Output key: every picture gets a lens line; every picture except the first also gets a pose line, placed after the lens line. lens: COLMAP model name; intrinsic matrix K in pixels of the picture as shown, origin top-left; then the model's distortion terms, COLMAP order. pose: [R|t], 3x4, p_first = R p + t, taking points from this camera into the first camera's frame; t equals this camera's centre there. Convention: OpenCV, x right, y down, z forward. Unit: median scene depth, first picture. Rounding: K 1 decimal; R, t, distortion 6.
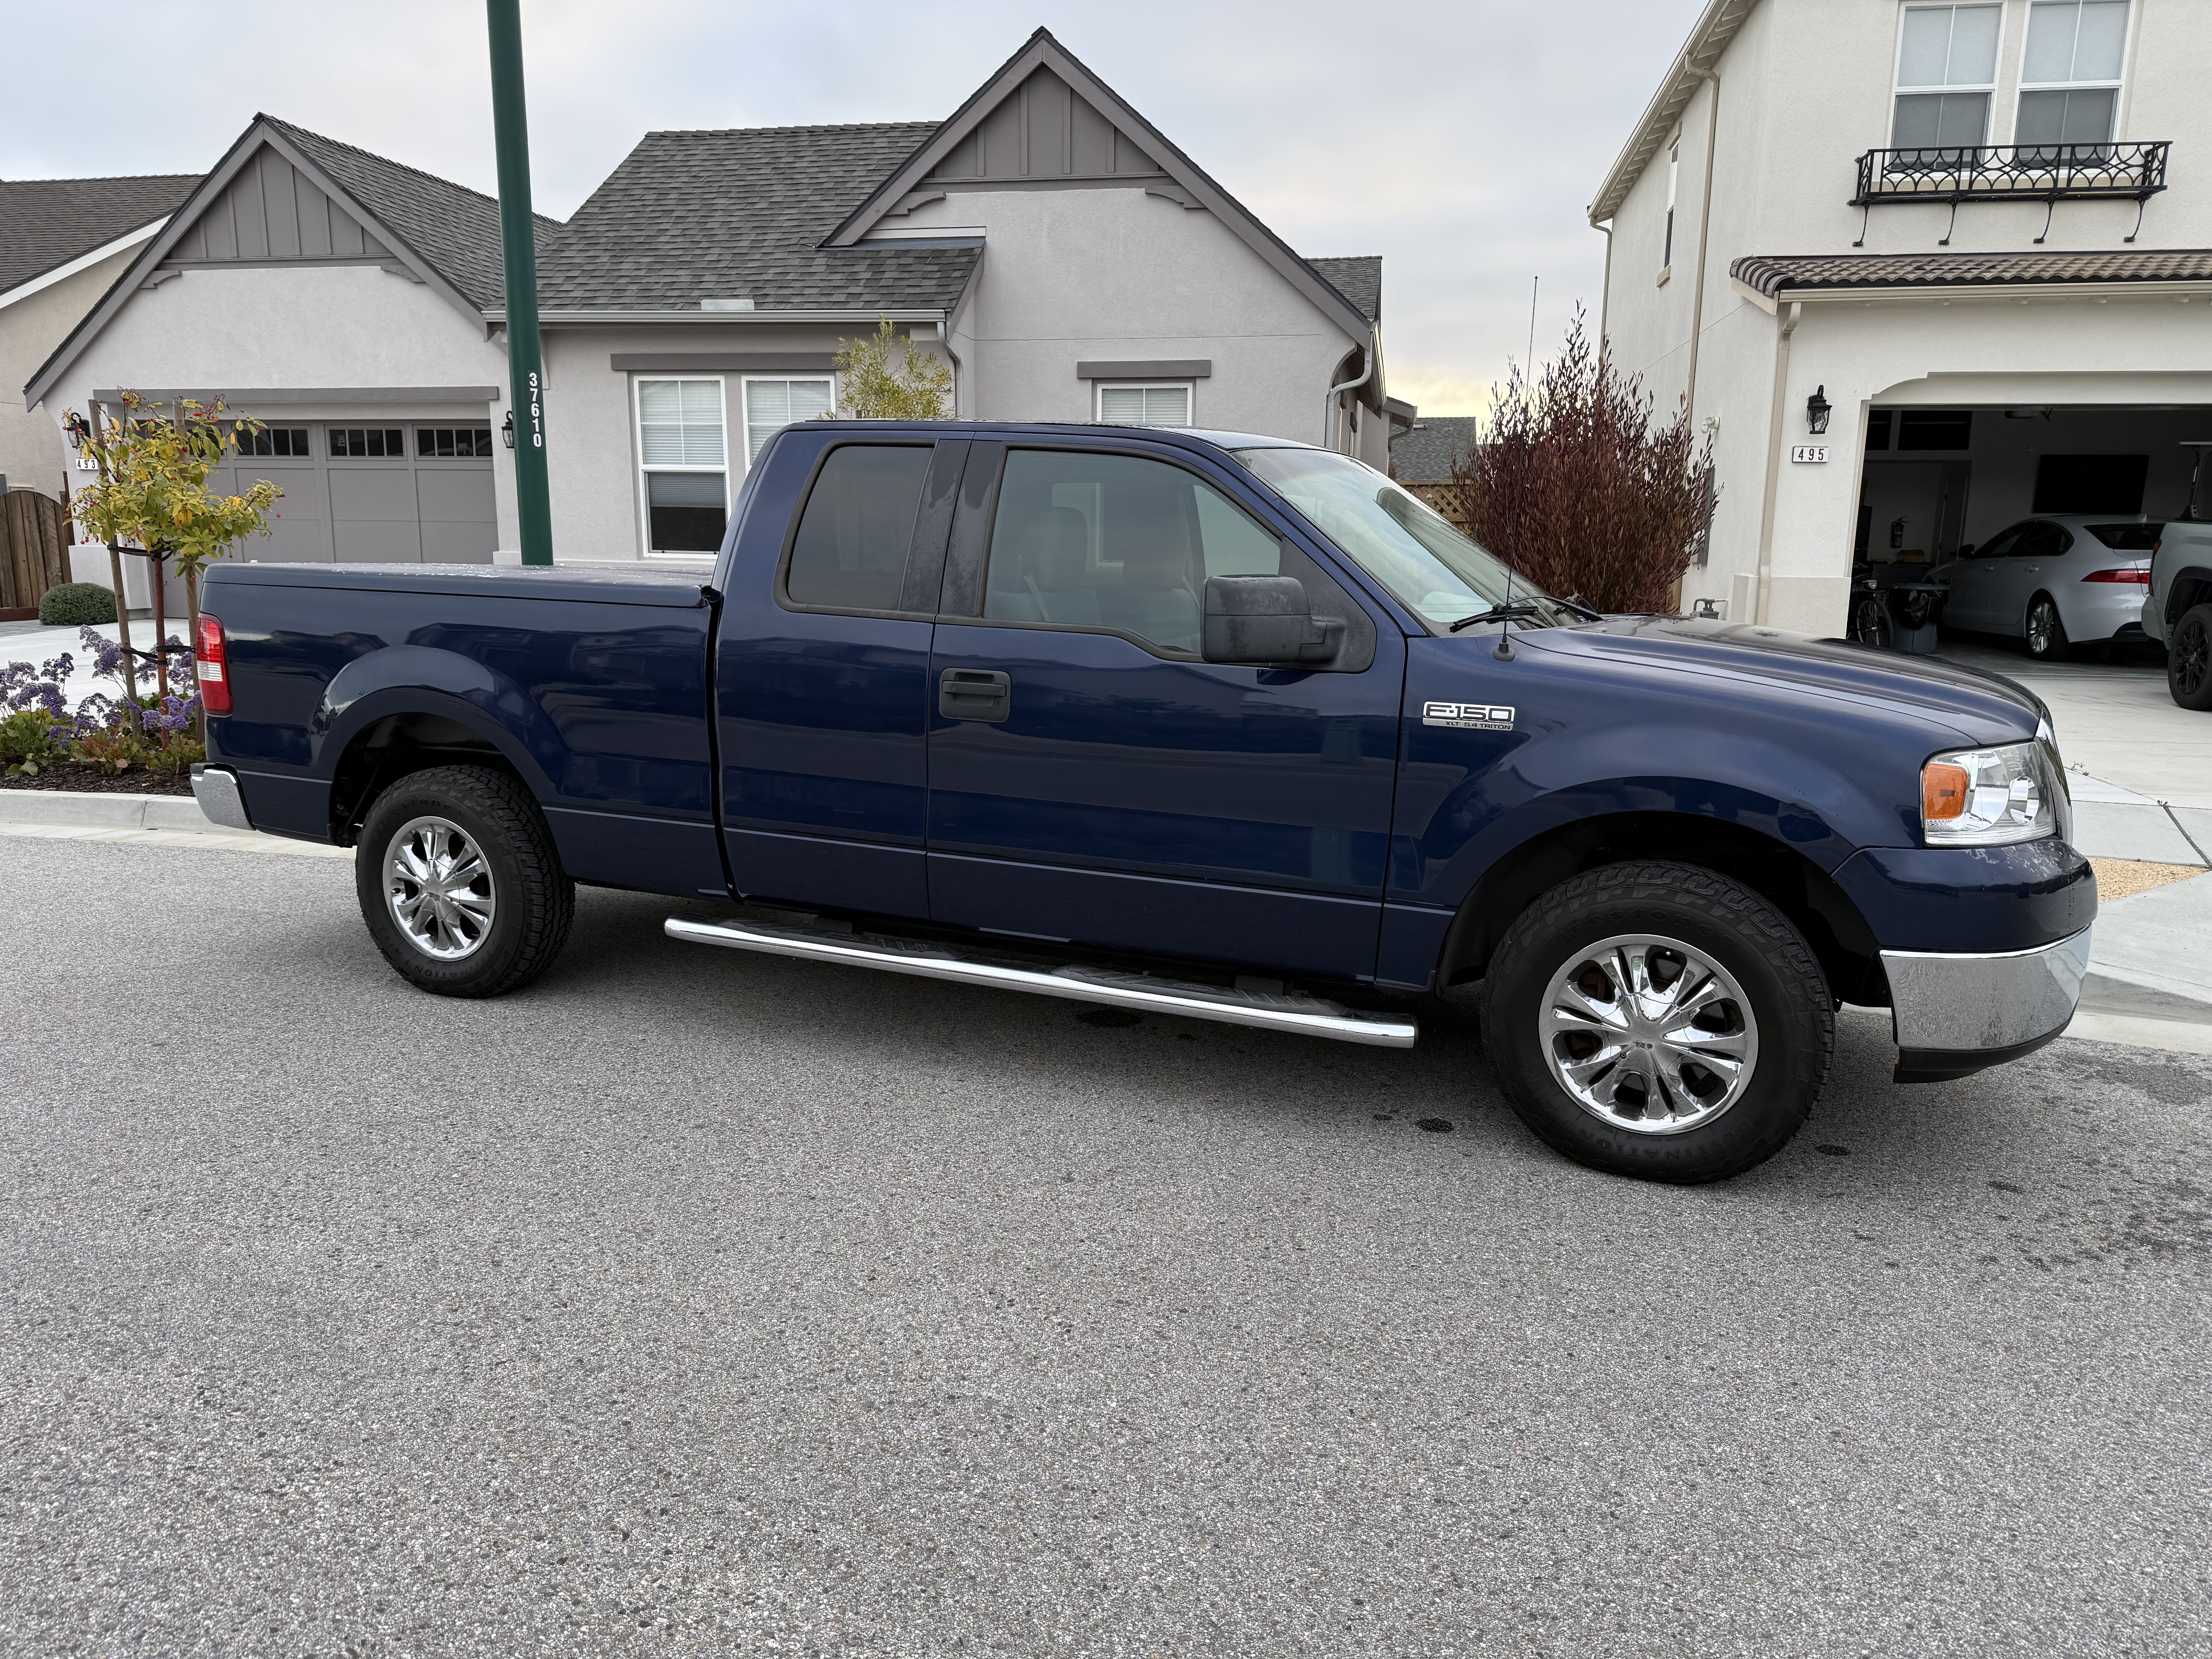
lens RADIAL K [[1562.1, 0, 1137.7], [0, 1562.1, 818.7], [0, 0, 1]] dist [0.055017, -0.063457]
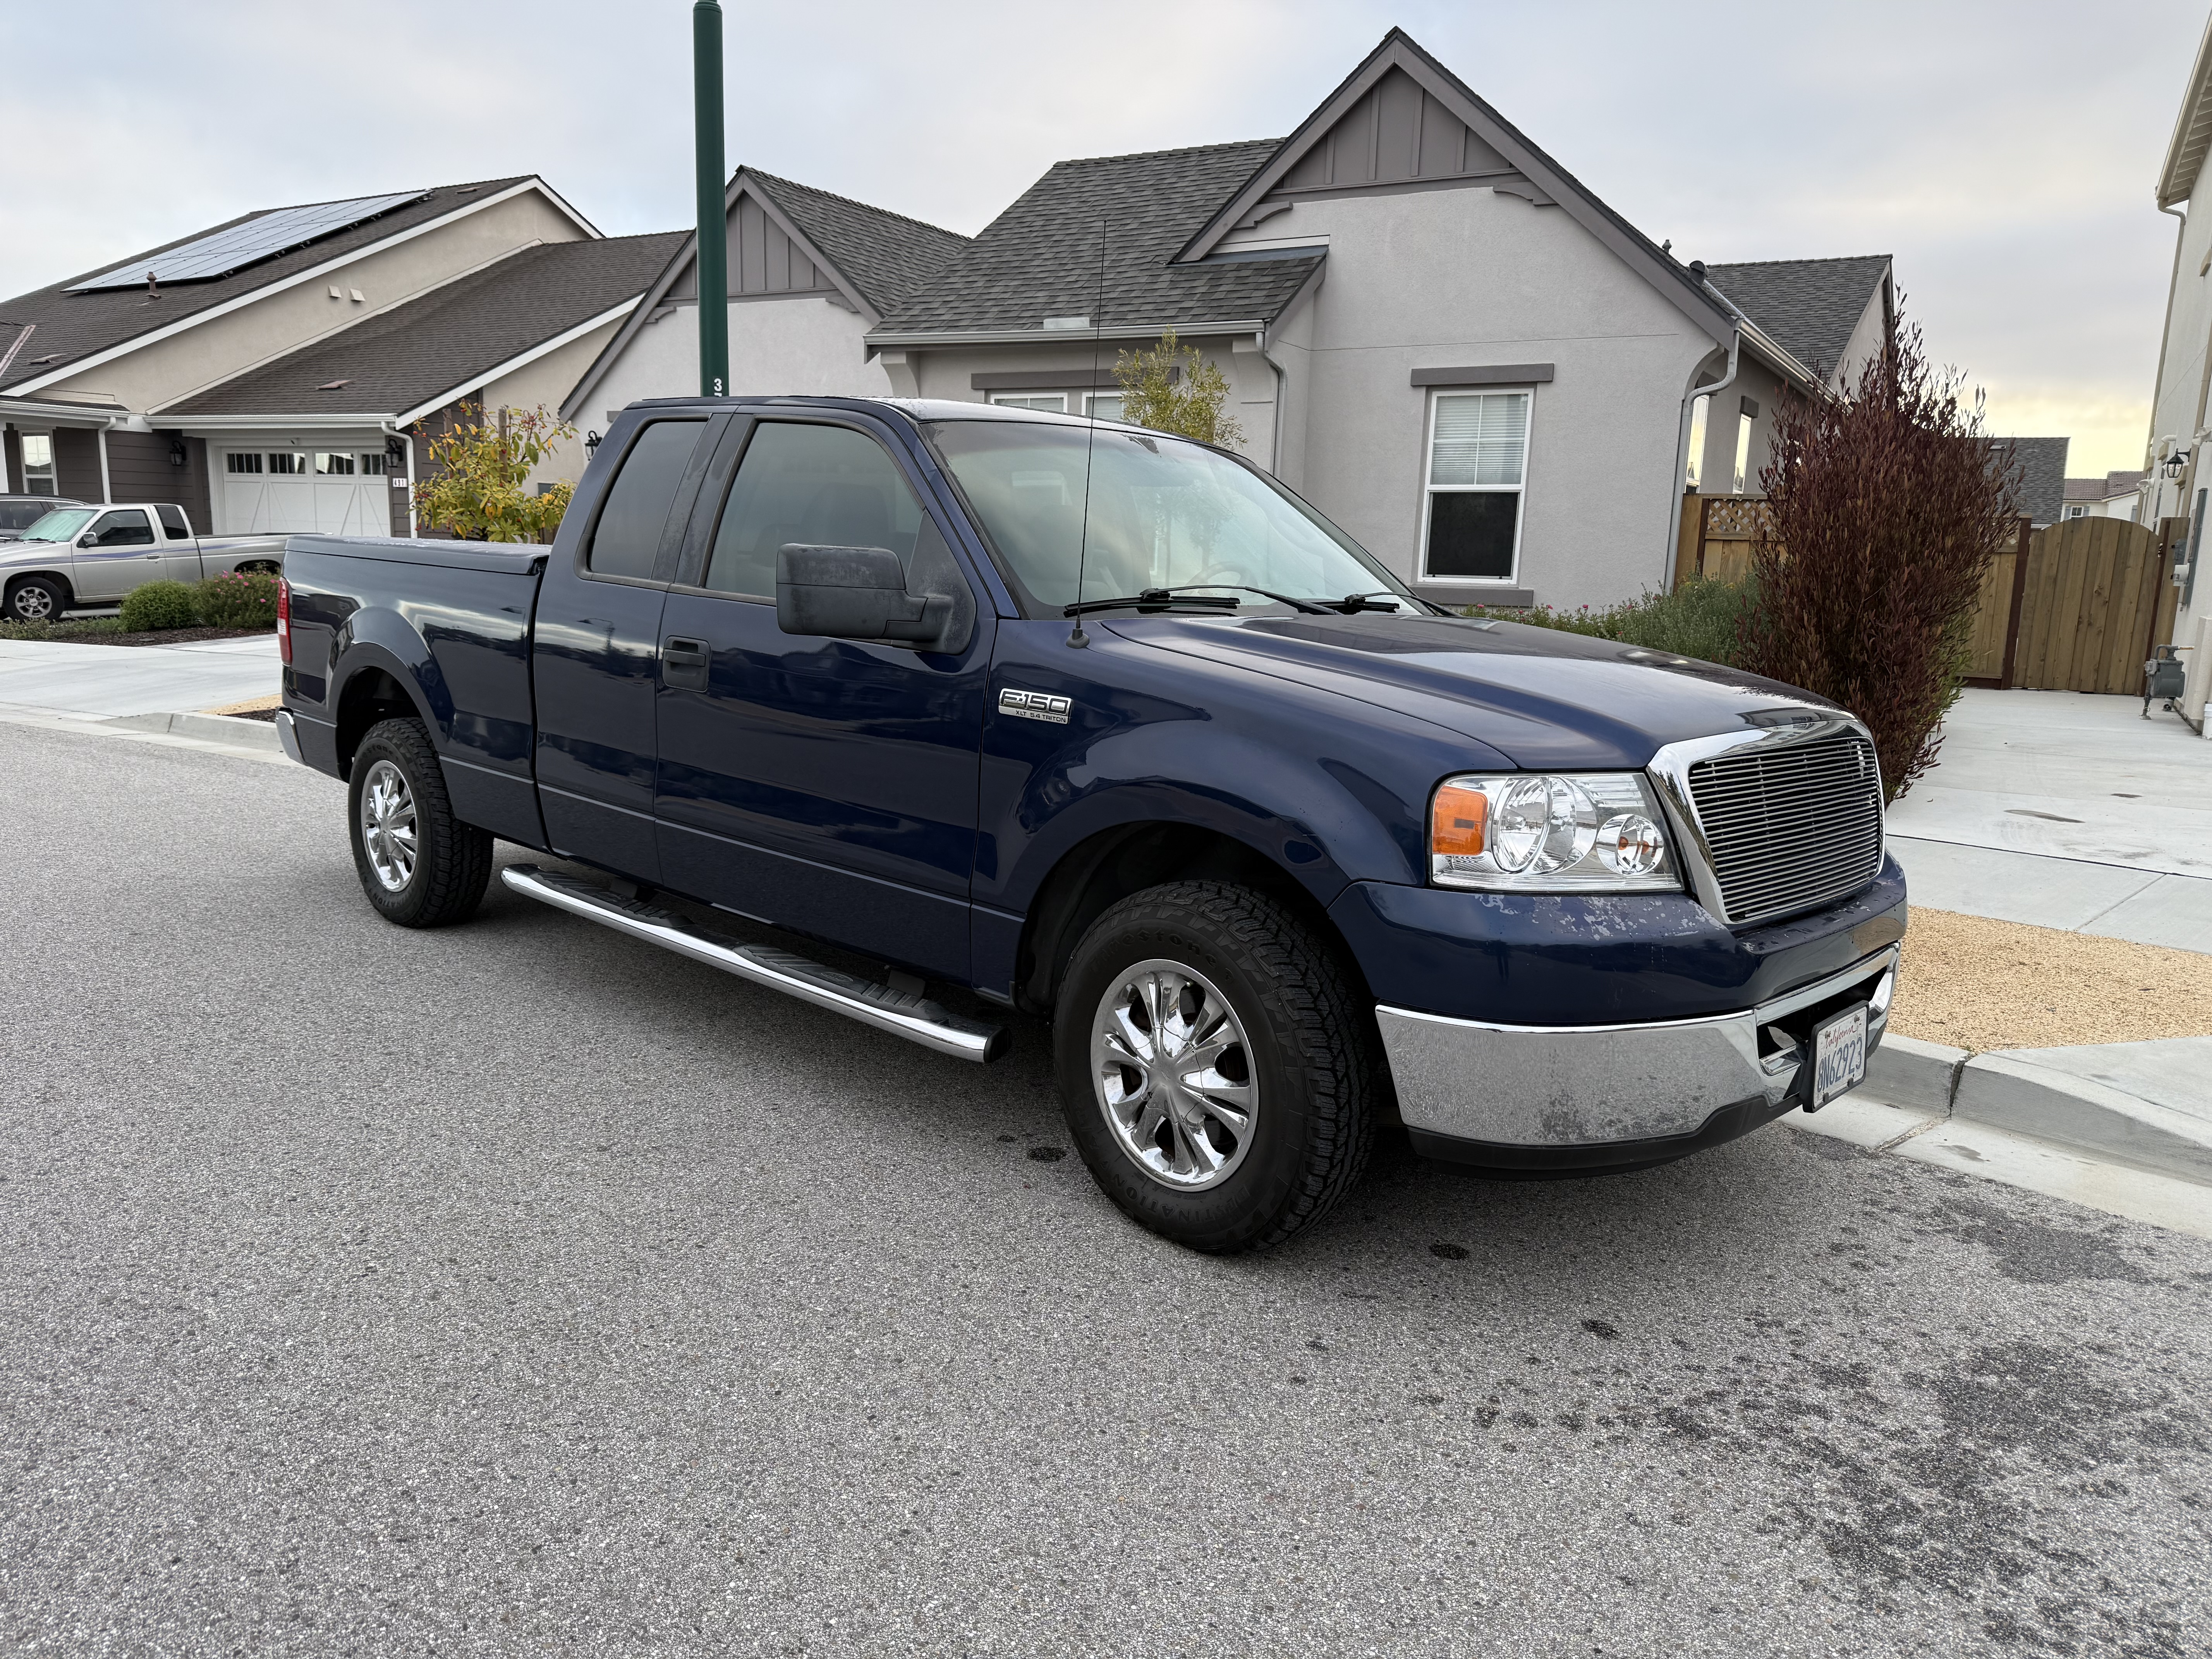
lens RADIAL K [[1568.8, 0, 1156.9], [0, 1568.8, 819.9], [0, 0, 1]] dist [0.092426, -0.122567]
pose [[0.939872, 0.078504, -0.332382, 0.242354], [-0.084509, 0.996416, -0.003624, -0.000539], [0.330907, 0.031496, 0.943138, 0.065797]]
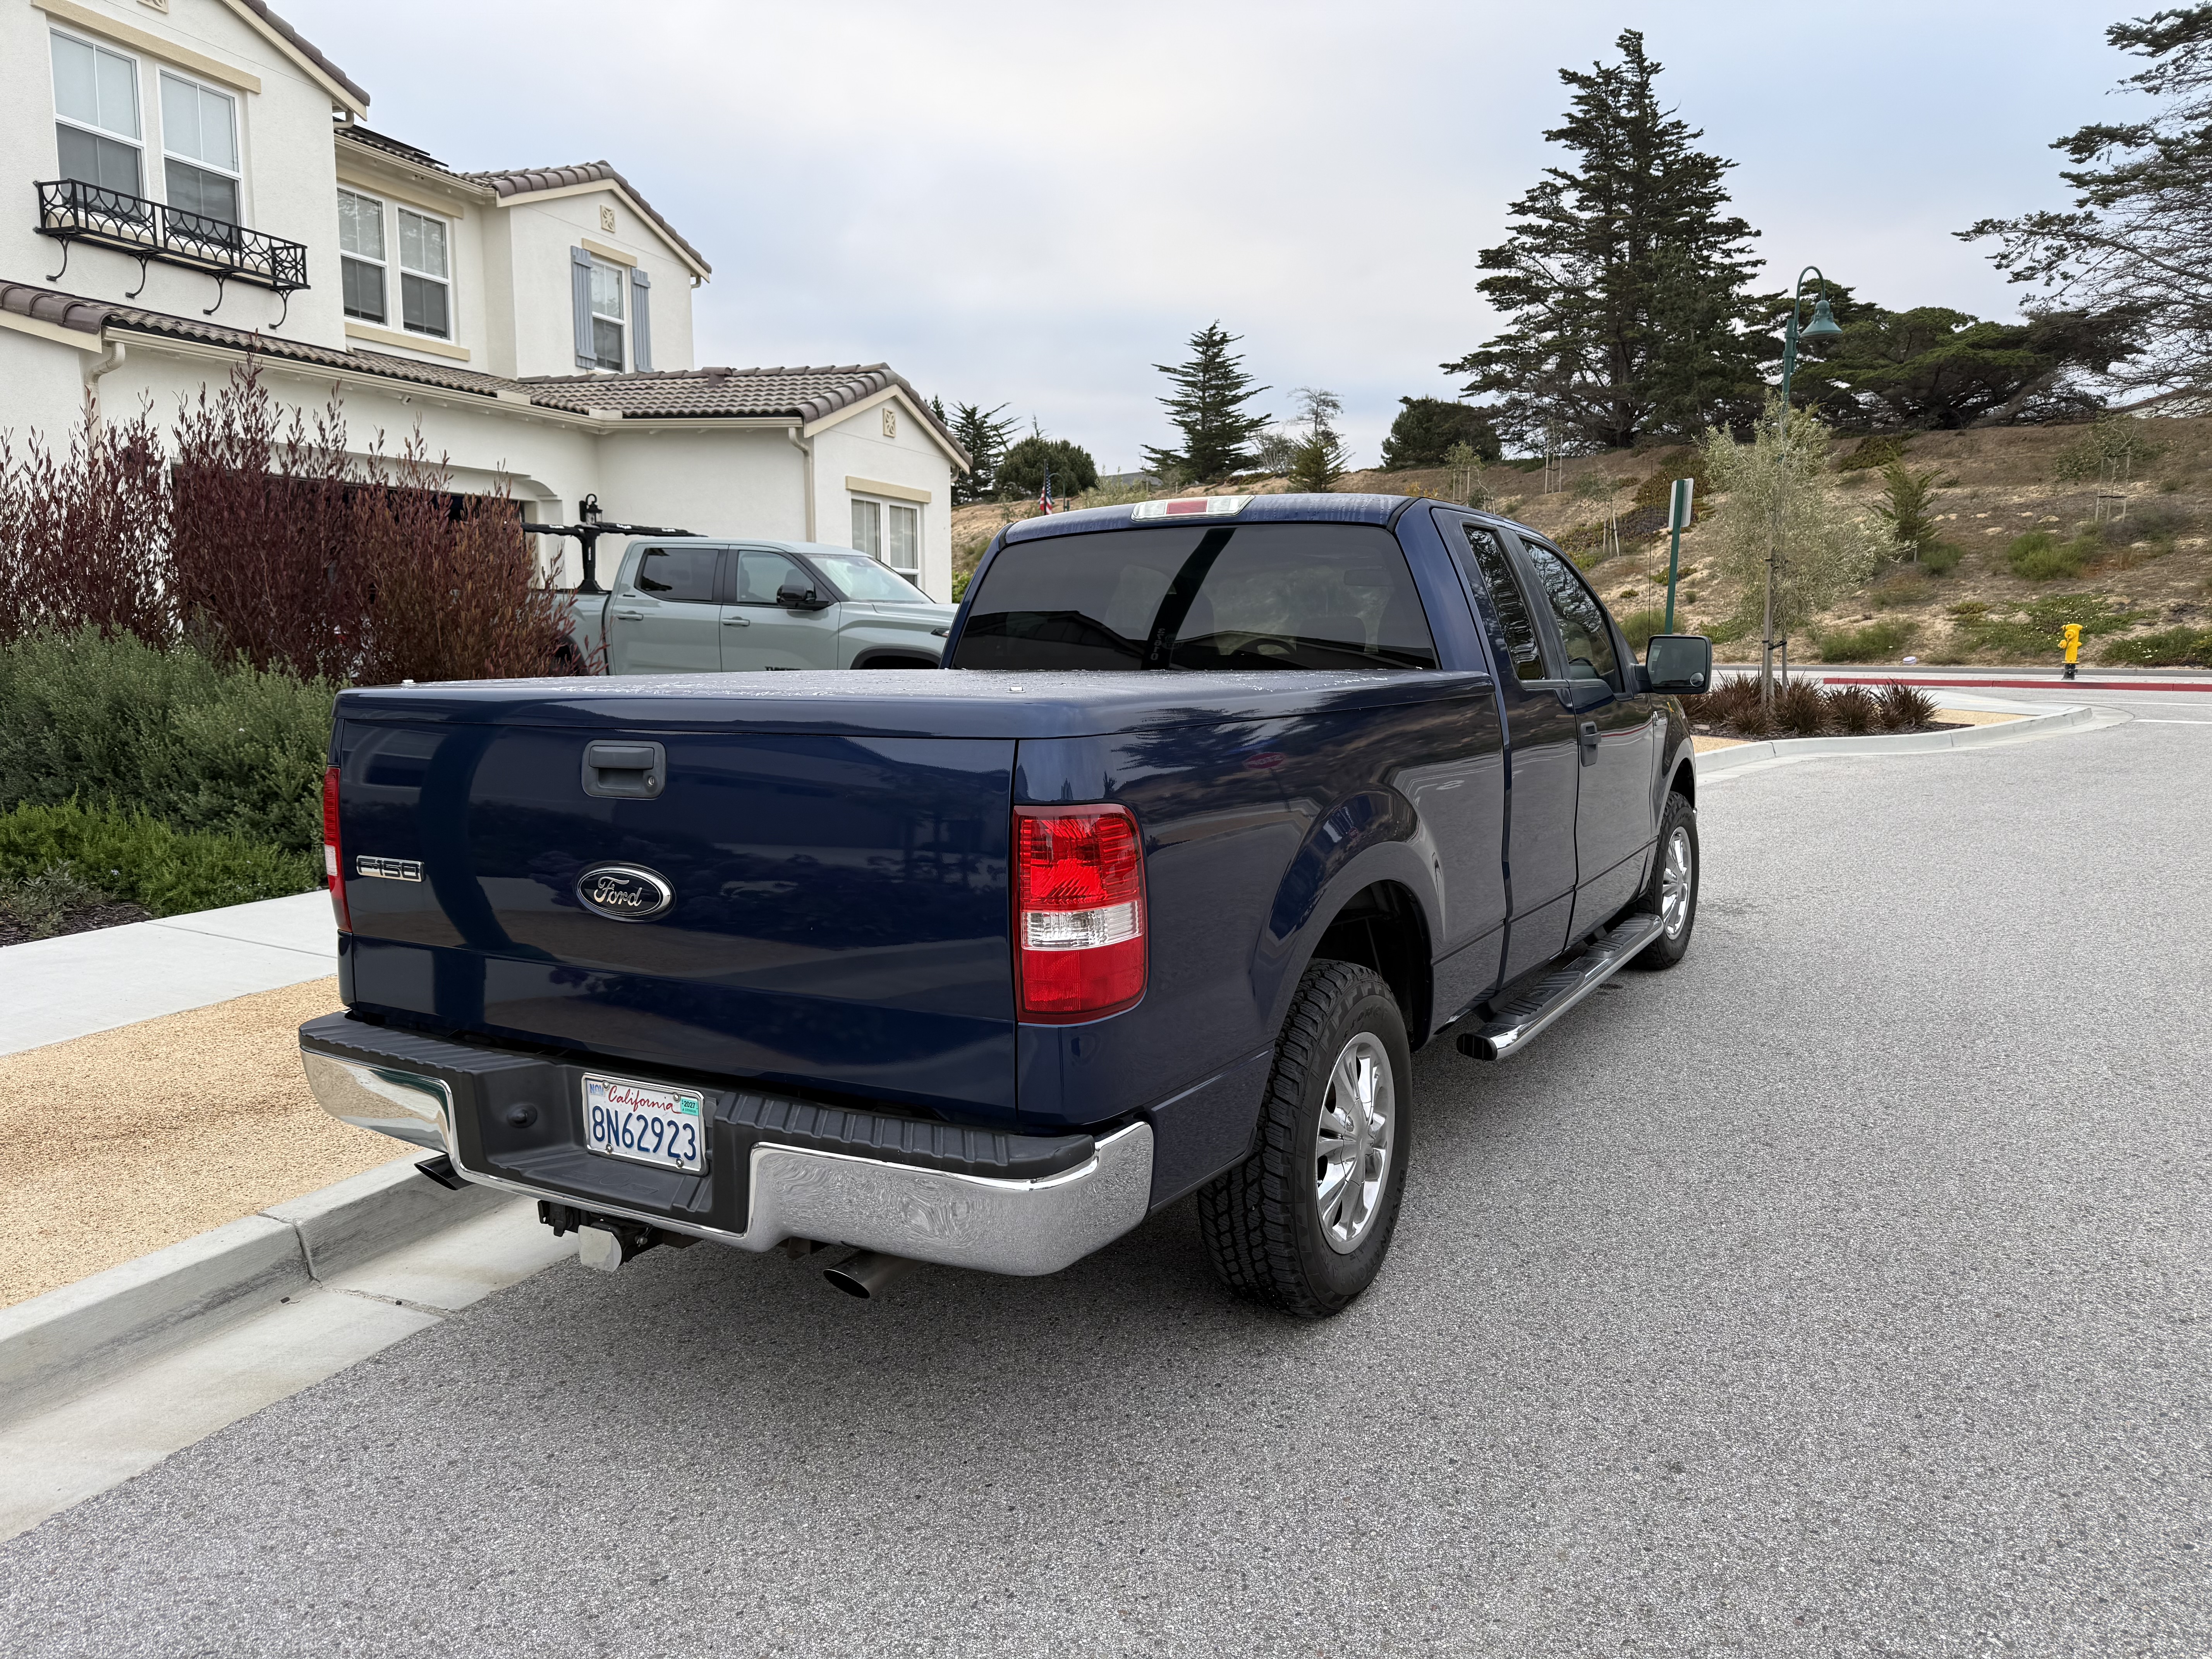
lens RADIAL K [[1572.5, 0, 1106.0], [0, 1572.5, 829.5], [0, 0, 1]] dist [-0.007707, -0.003452]
pose [[0.129529, -0.145282, 0.980875, -0.595607], [0.181030, 0.976048, 0.120661, -0.098615], [-0.974910, 0.161939, 0.152727, 0.543652]]
